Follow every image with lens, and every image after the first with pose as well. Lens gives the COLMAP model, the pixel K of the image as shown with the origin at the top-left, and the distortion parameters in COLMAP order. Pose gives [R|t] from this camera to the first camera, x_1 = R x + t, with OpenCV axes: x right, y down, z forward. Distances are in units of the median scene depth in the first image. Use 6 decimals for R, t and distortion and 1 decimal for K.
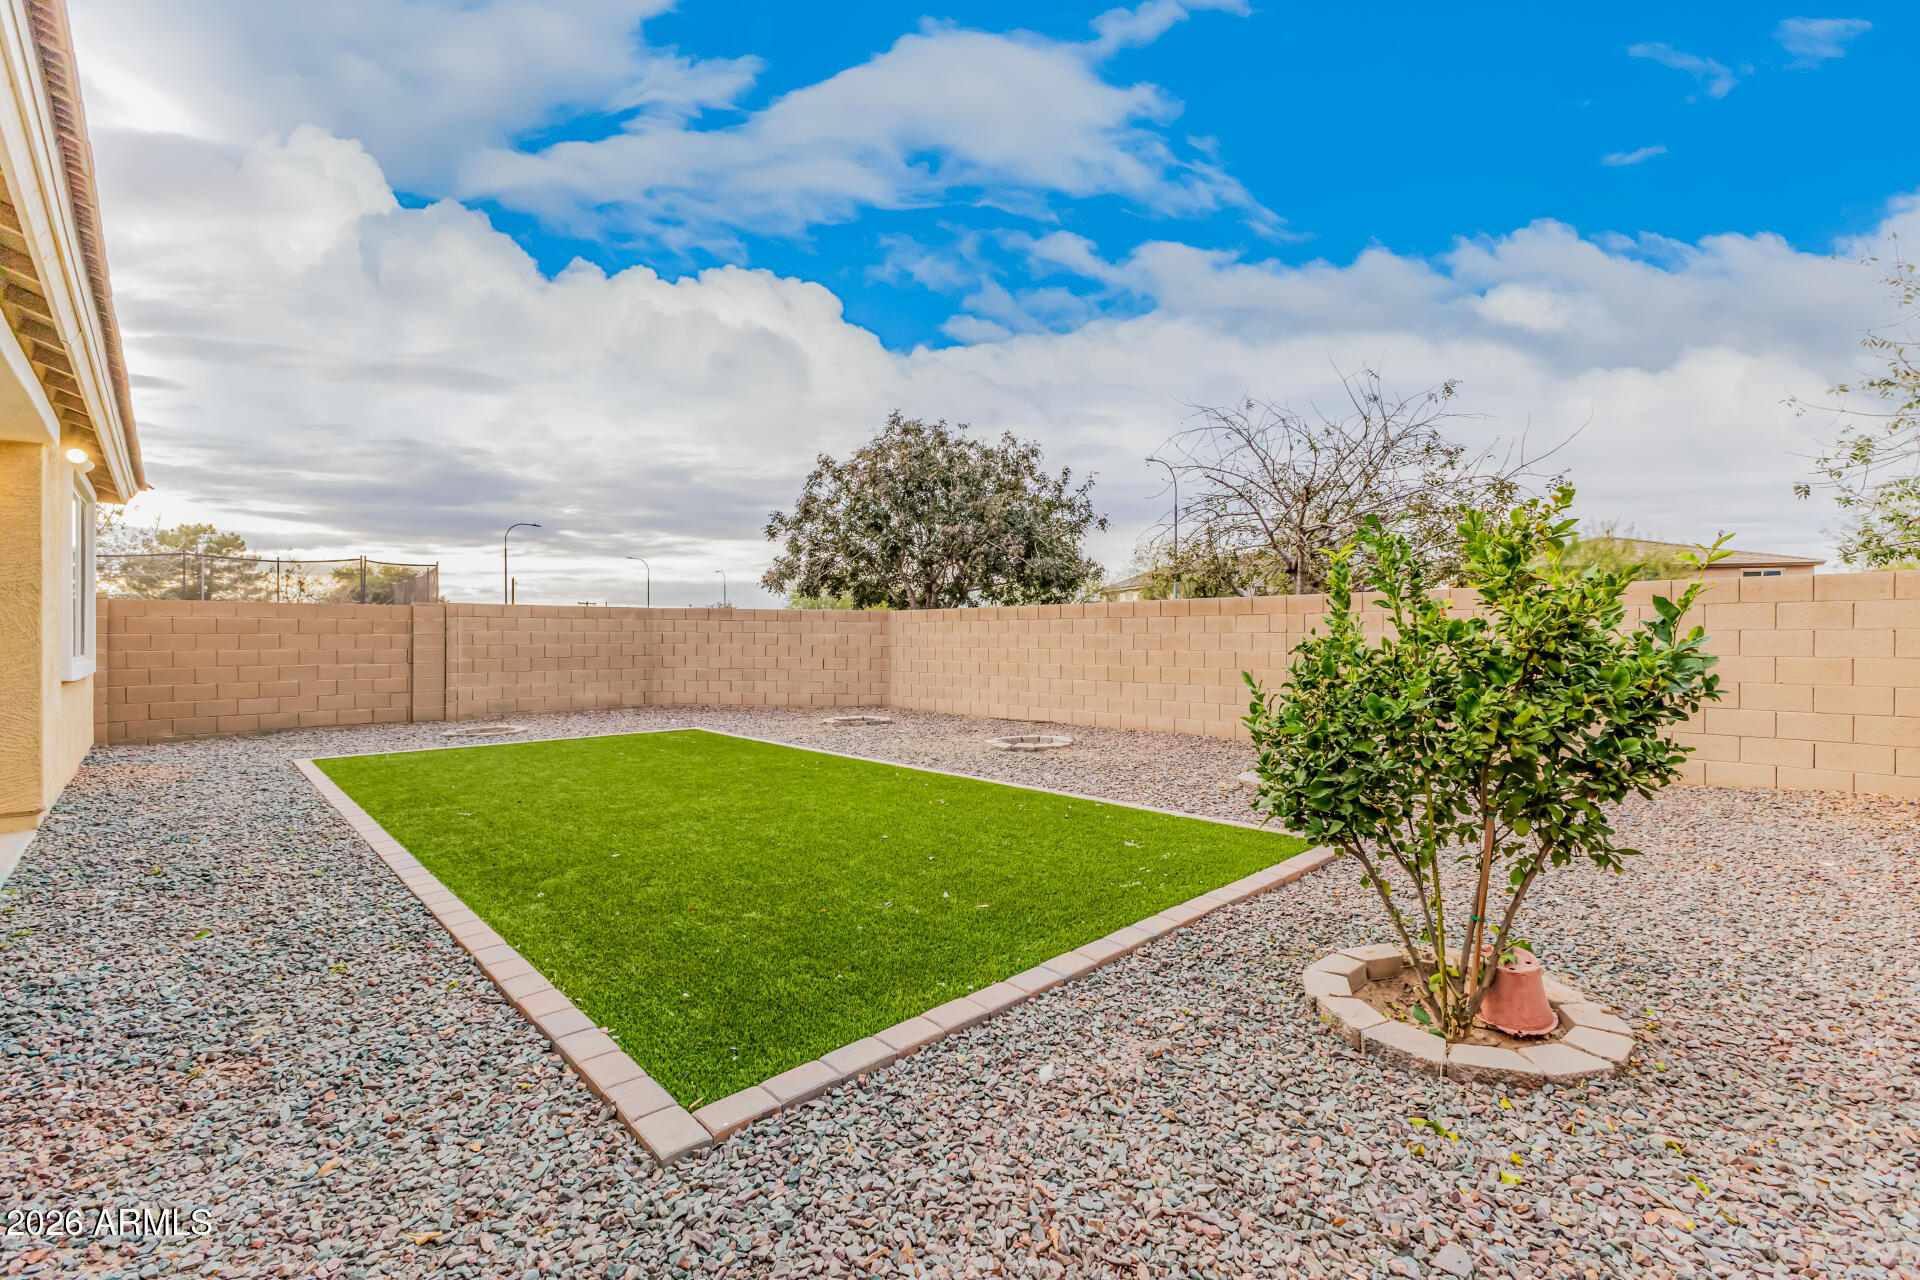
lens RADIAL K [[830.6, 0, 952.6], [0, 830.6, 643.5], [0, 0, 1]] dist [0.007641, -0.001848]
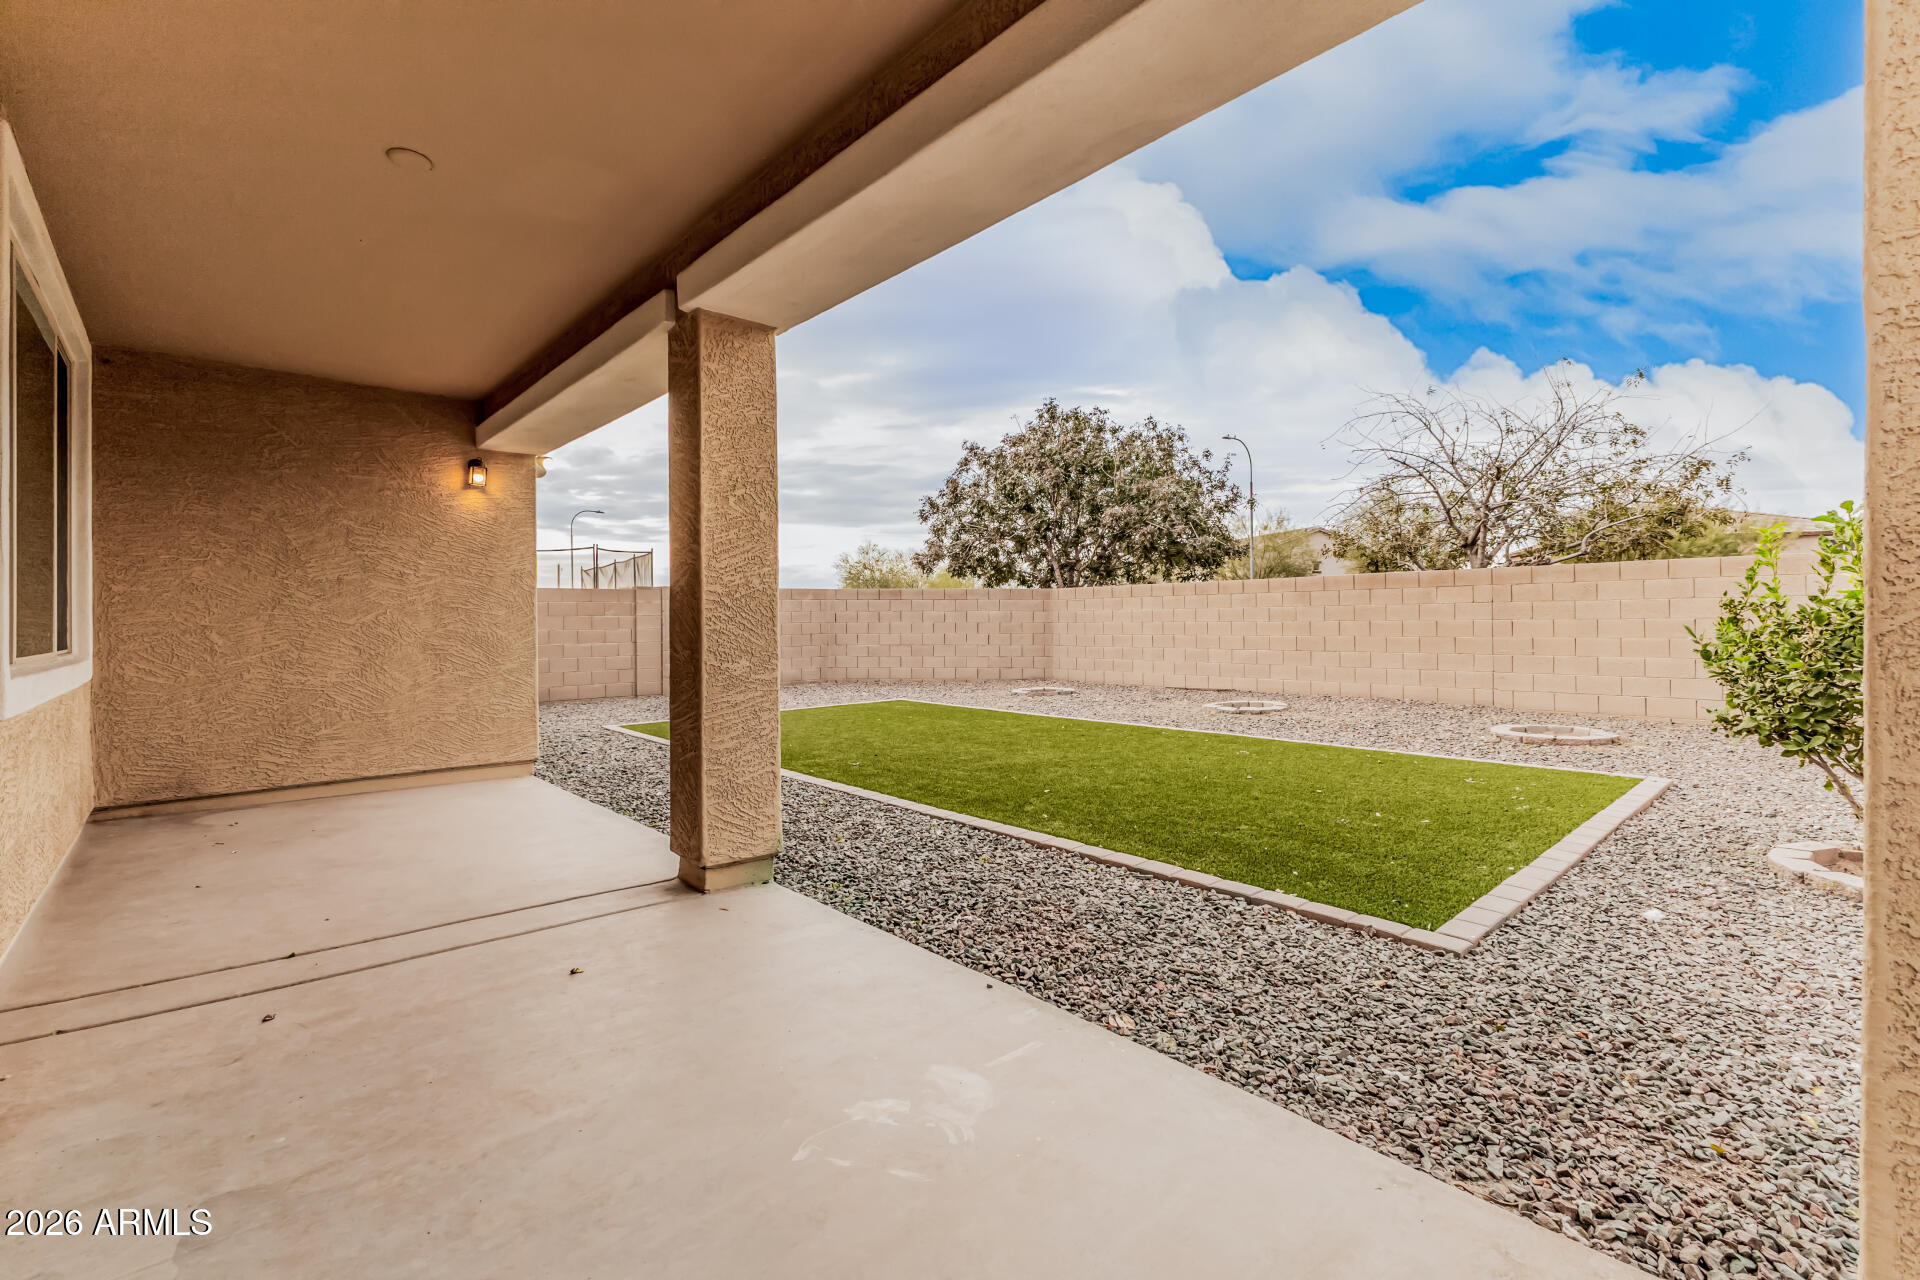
lens RADIAL K [[830.6, 0, 958.9], [0, 830.6, 633.6], [0, 0, 1]] dist [0.007641, -0.001848]
pose [[0.999139, -0.011721, -0.039786, -0.148153], [0.012164, 0.999866, 0.010926, 0.004258], [0.039652, -0.011401, 0.999148, -0.062547]]
